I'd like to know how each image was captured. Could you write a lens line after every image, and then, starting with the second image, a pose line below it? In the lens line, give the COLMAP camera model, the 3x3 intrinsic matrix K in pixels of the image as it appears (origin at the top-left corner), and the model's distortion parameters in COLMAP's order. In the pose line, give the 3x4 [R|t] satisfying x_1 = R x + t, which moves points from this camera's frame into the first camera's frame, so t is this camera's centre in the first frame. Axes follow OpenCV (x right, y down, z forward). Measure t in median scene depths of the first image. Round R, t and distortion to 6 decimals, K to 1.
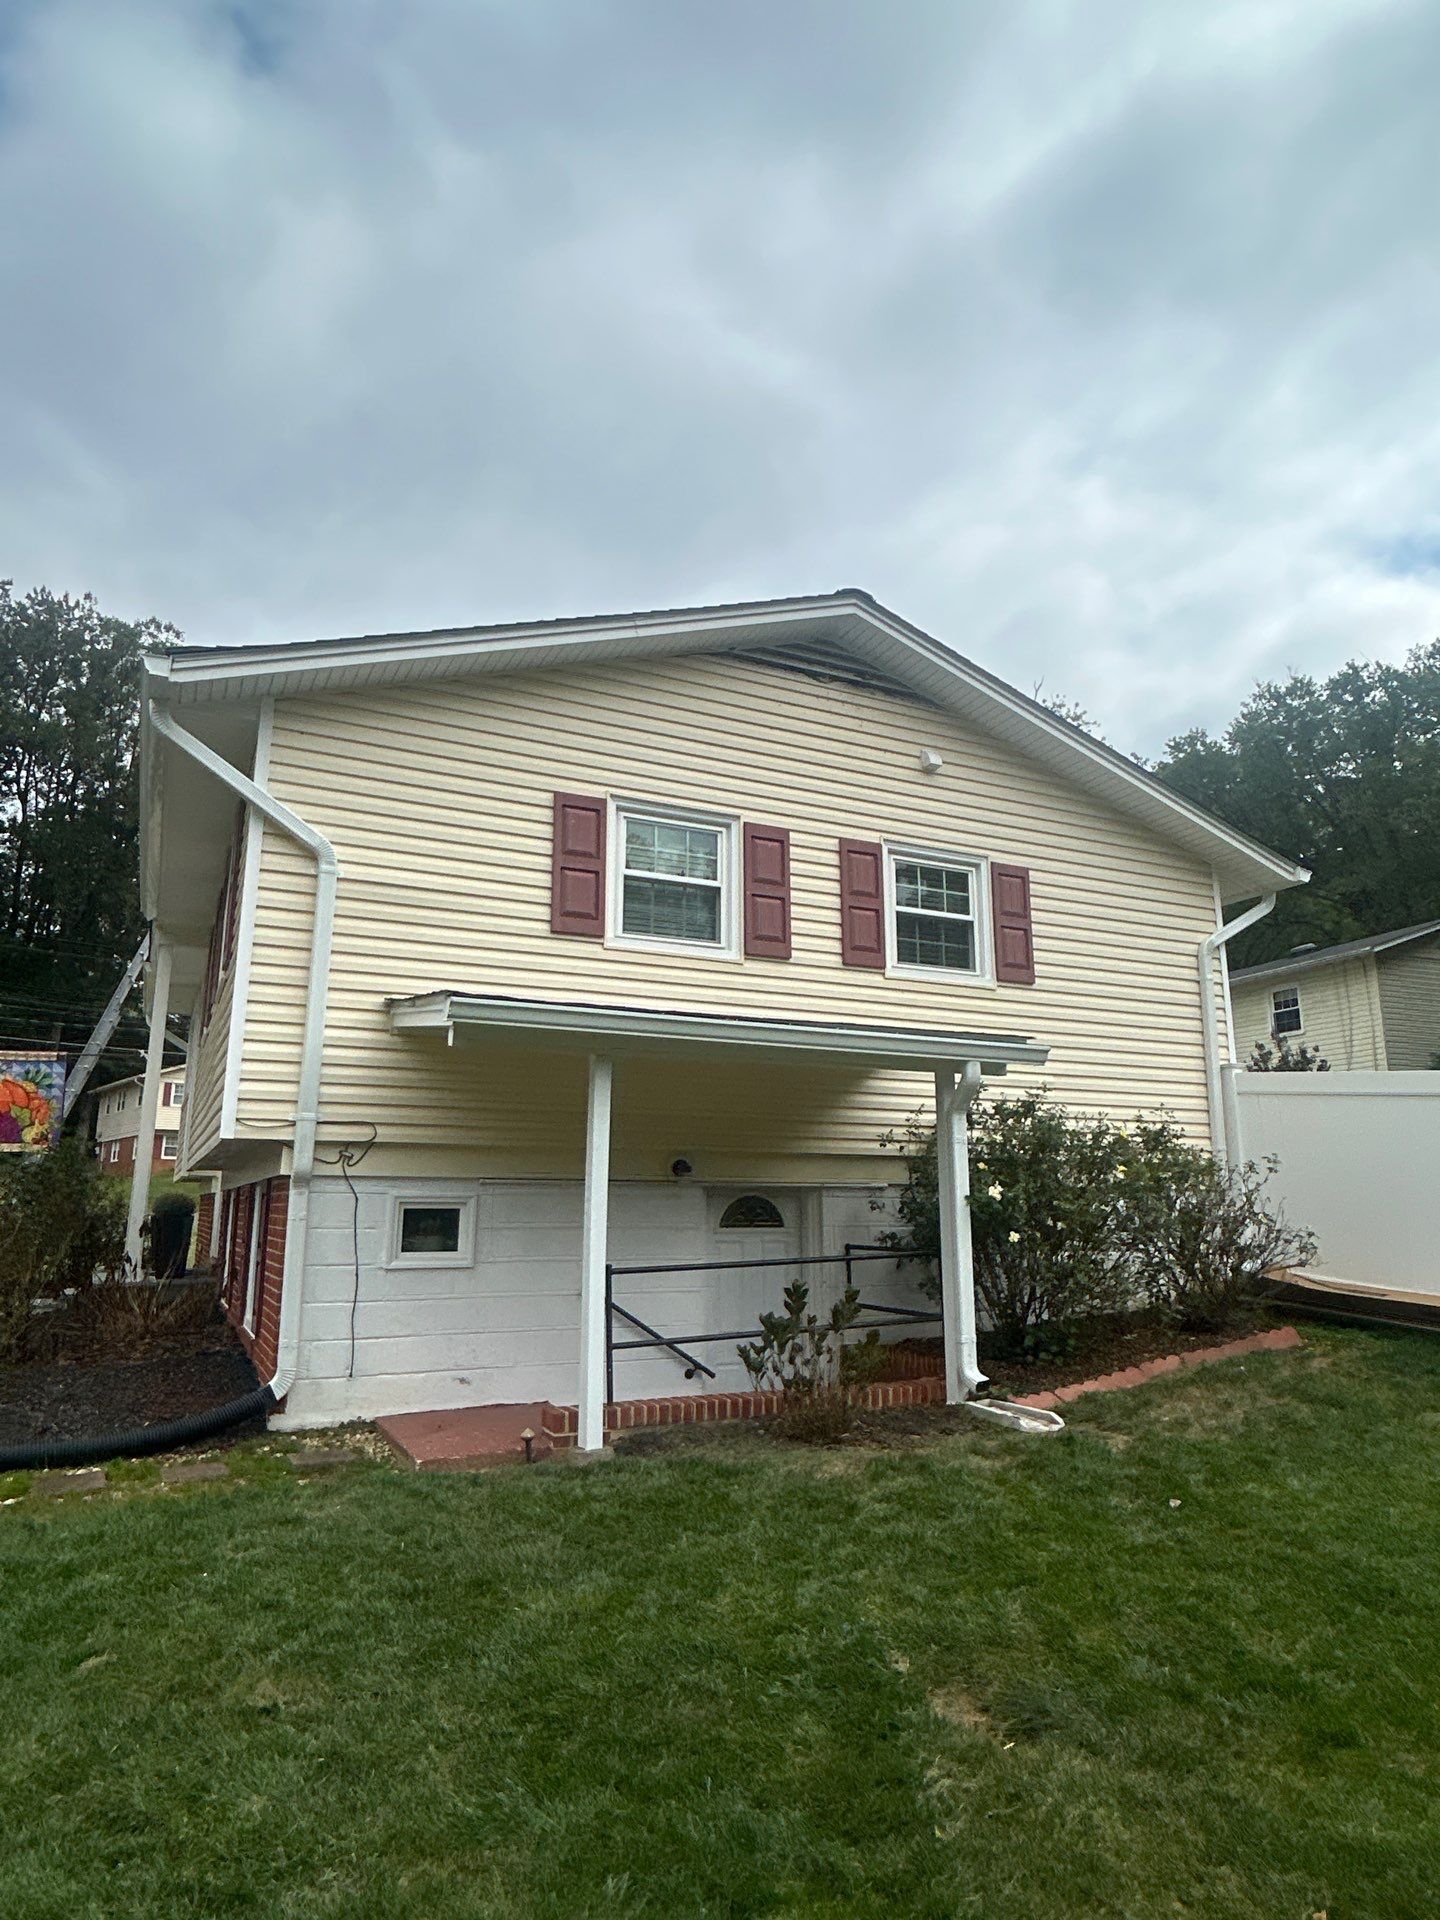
lens RADIAL K [[1156.3, 0, 716.4], [0, 1156.3, 950.9], [0, 0, 1]] dist [-0.003732, -0.003820]
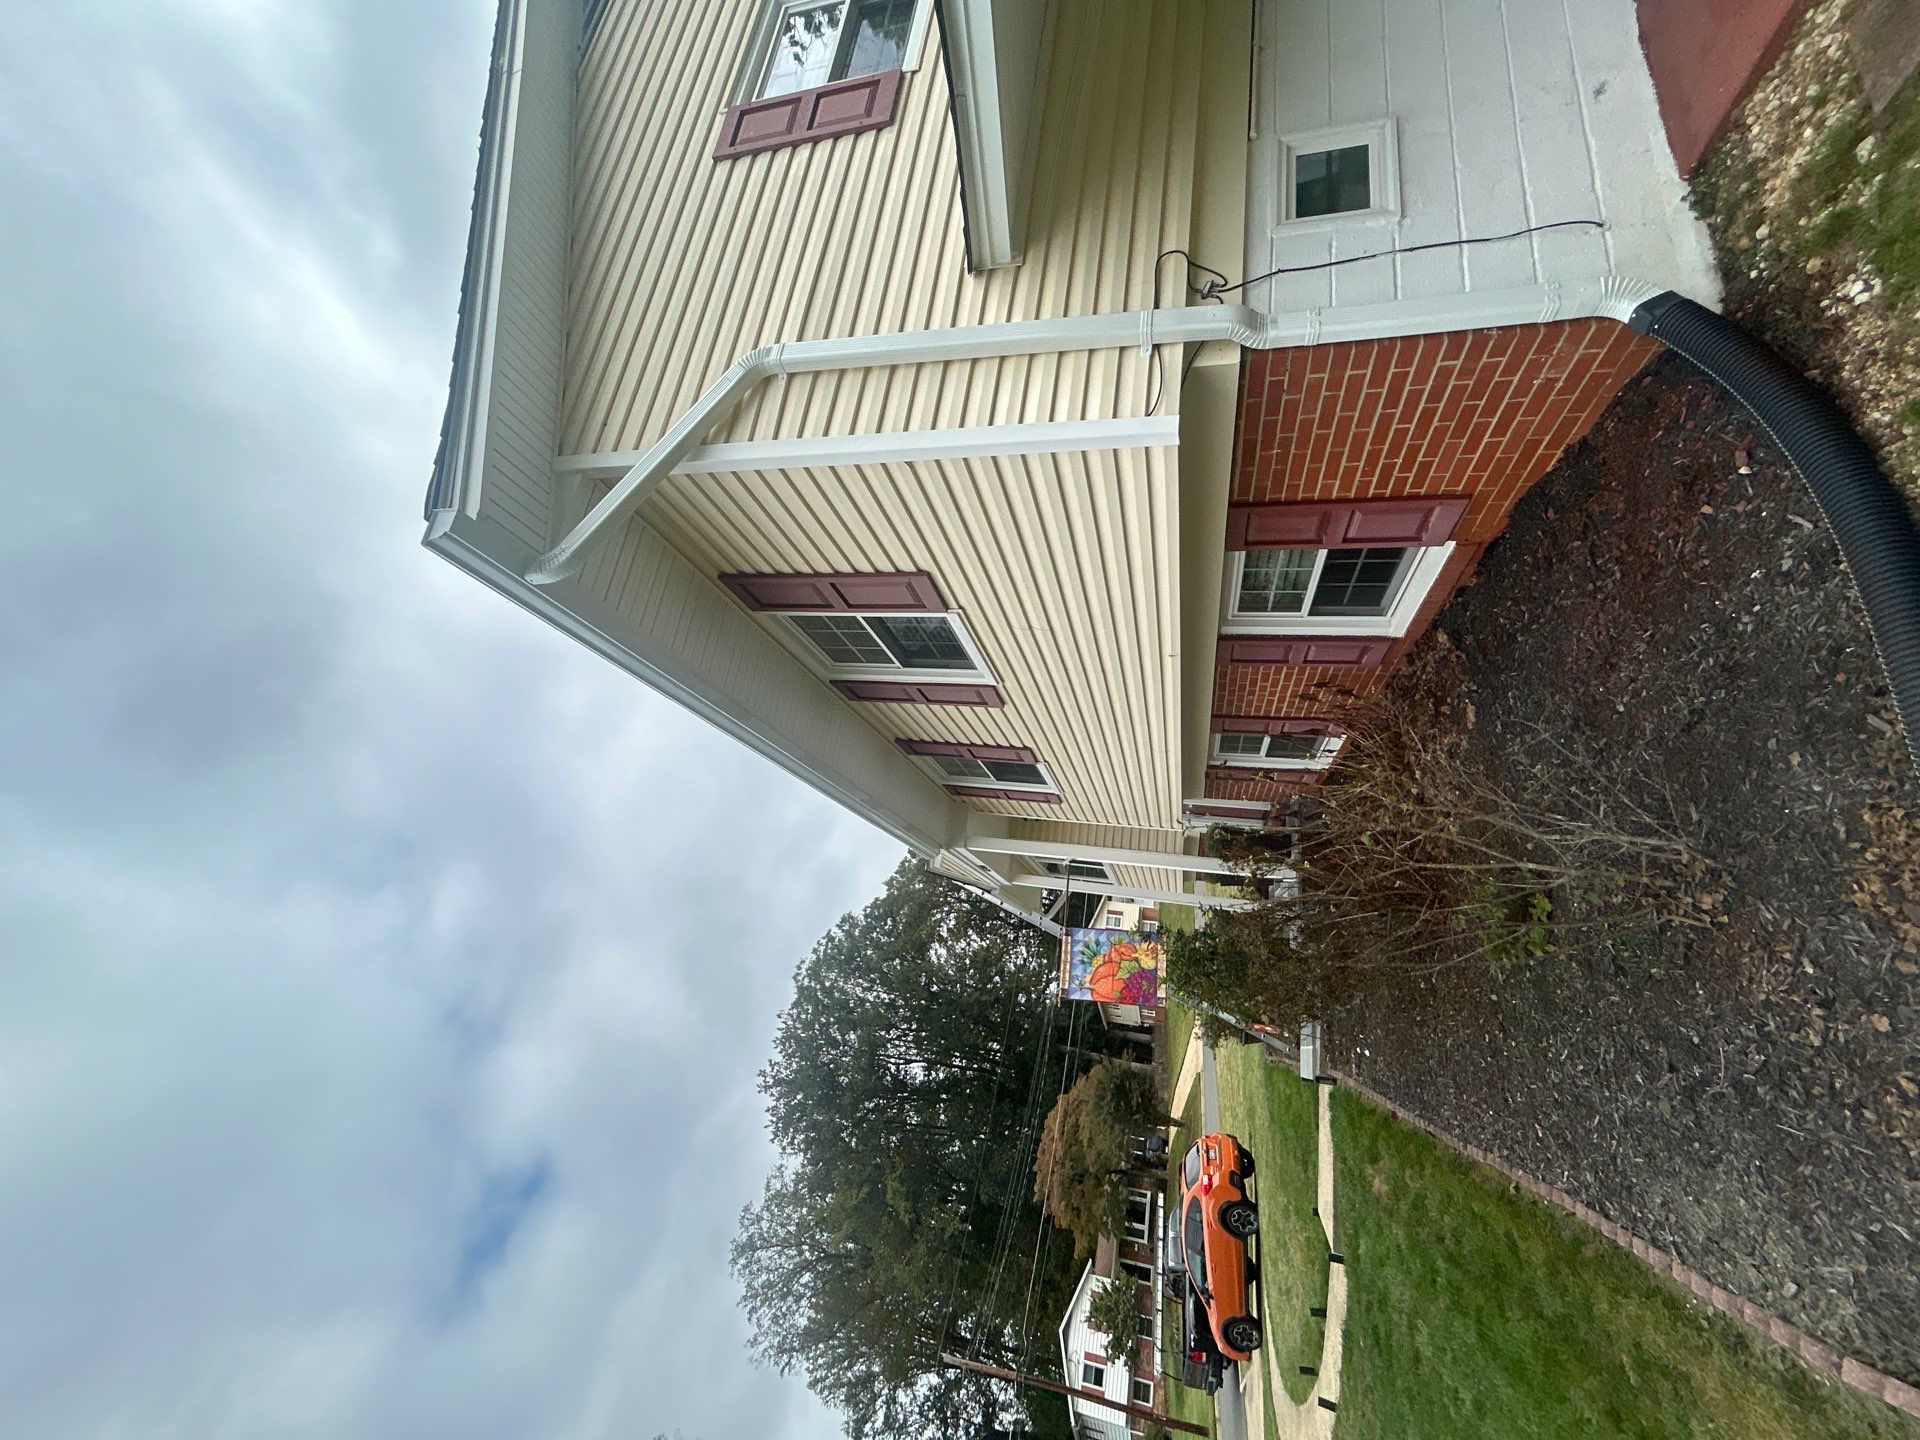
lens RADIAL K [[770.5, 0, 956.9], [0, 770.5, 722.7], [0, 0, 1]] dist [-0.000170, 0.000631]
pose [[0.007612, -0.994138, -0.107852, -0.414907], [0.996290, 0.016785, -0.084403, 0.063302], [0.085719, -0.106810, 0.990578, 0.439066]]
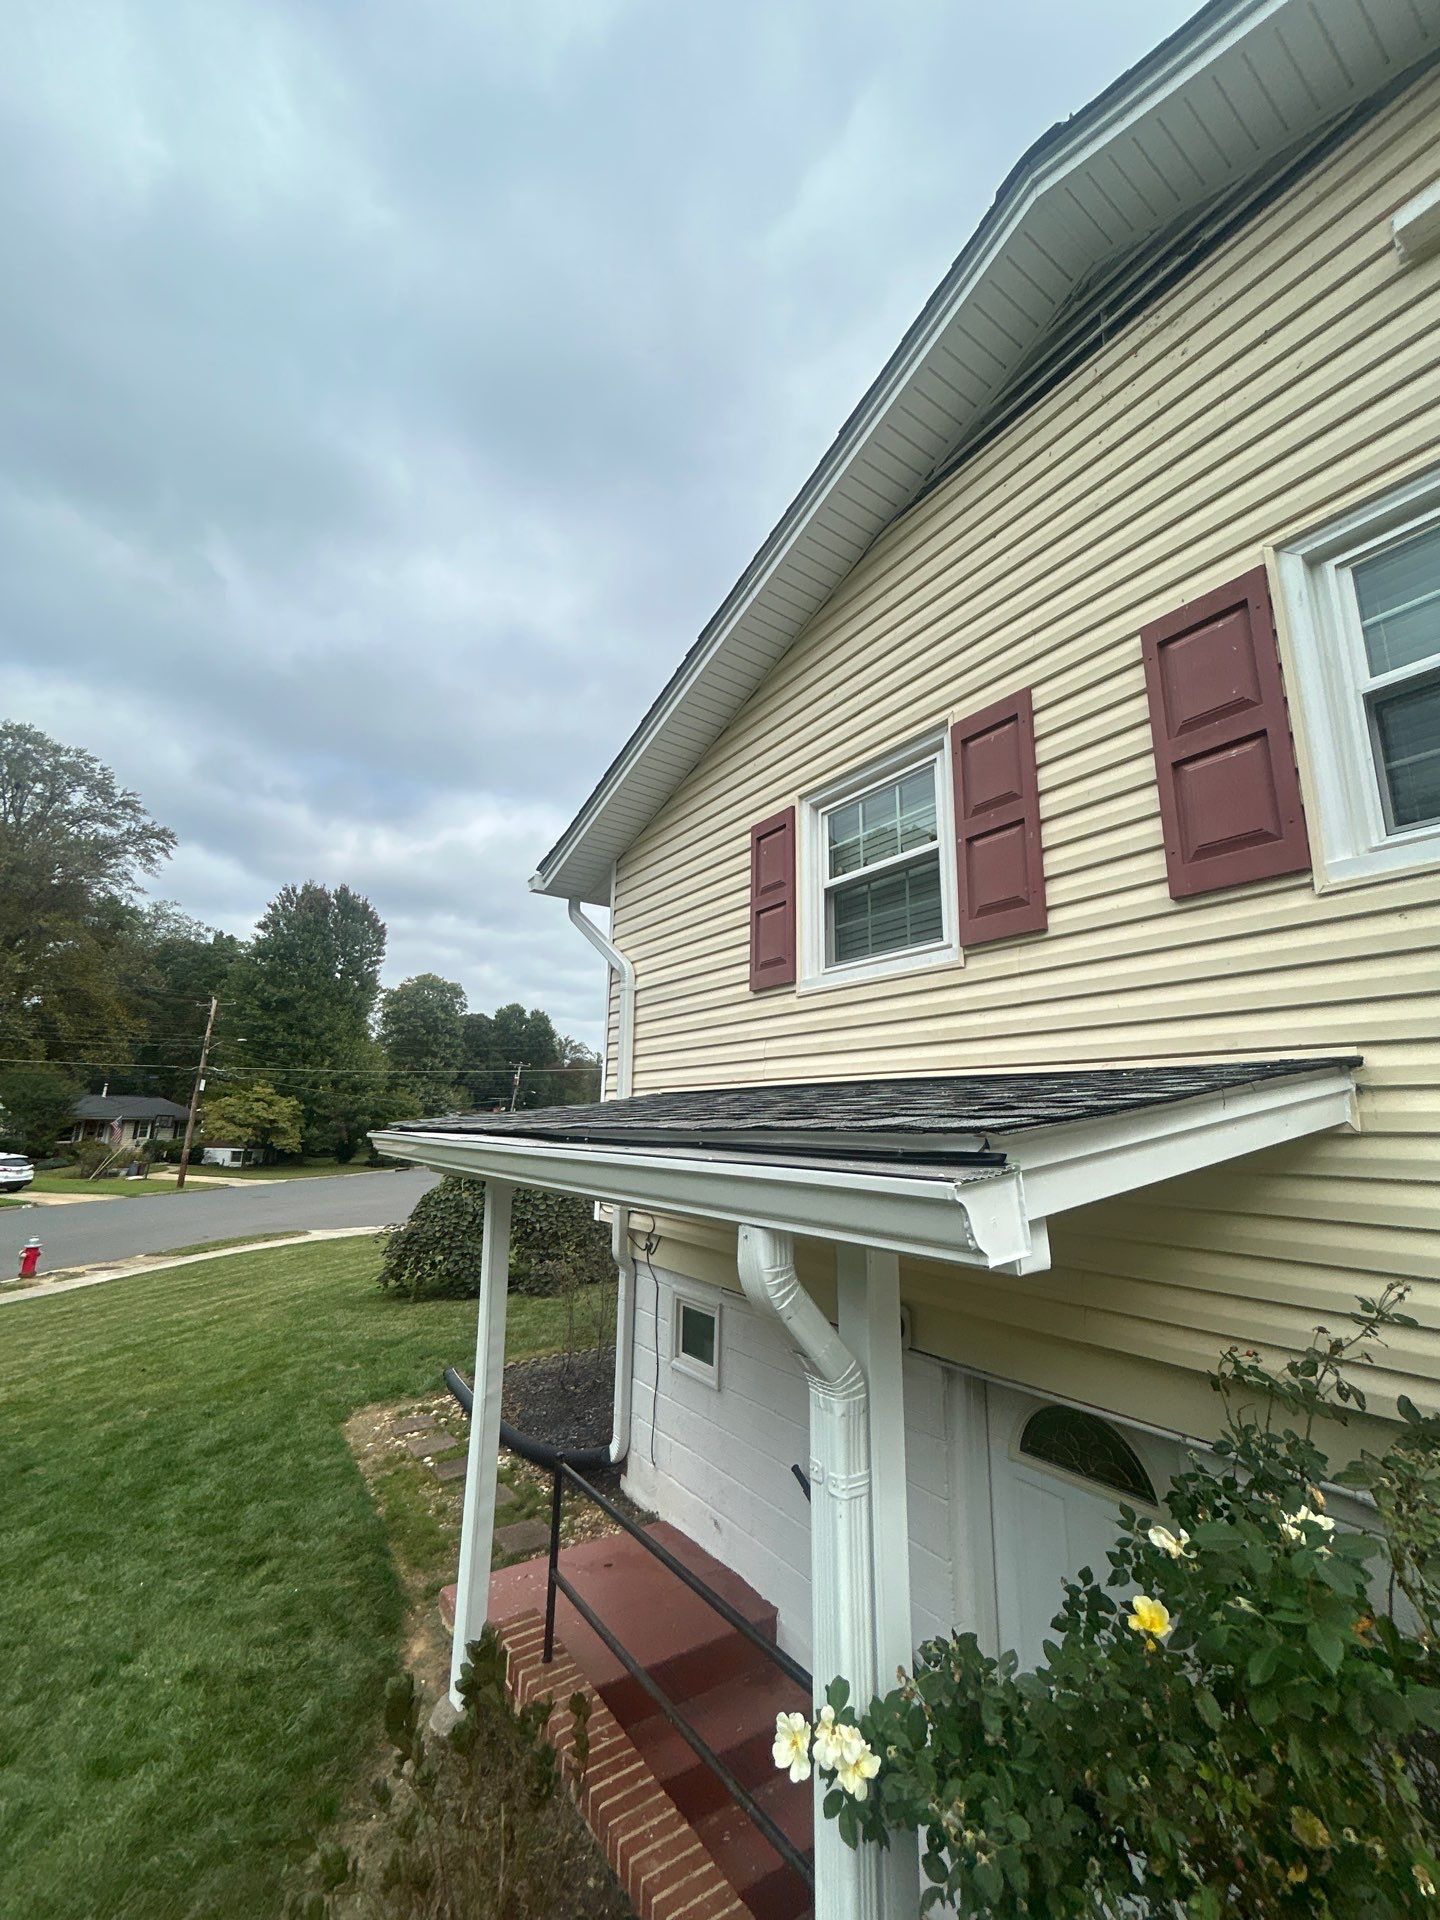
lens RADIAL K [[770.5, 0, 728.4], [0, 770.5, 959.2], [0, 0, 1]] dist [-0.000170, 0.000631]
pose [[0.154189, -0.210453, -0.965368, 0.359230], [0.197858, 0.963838, -0.178517, 0.050936], [0.968028, -0.163480, 0.190253, 0.789432]]
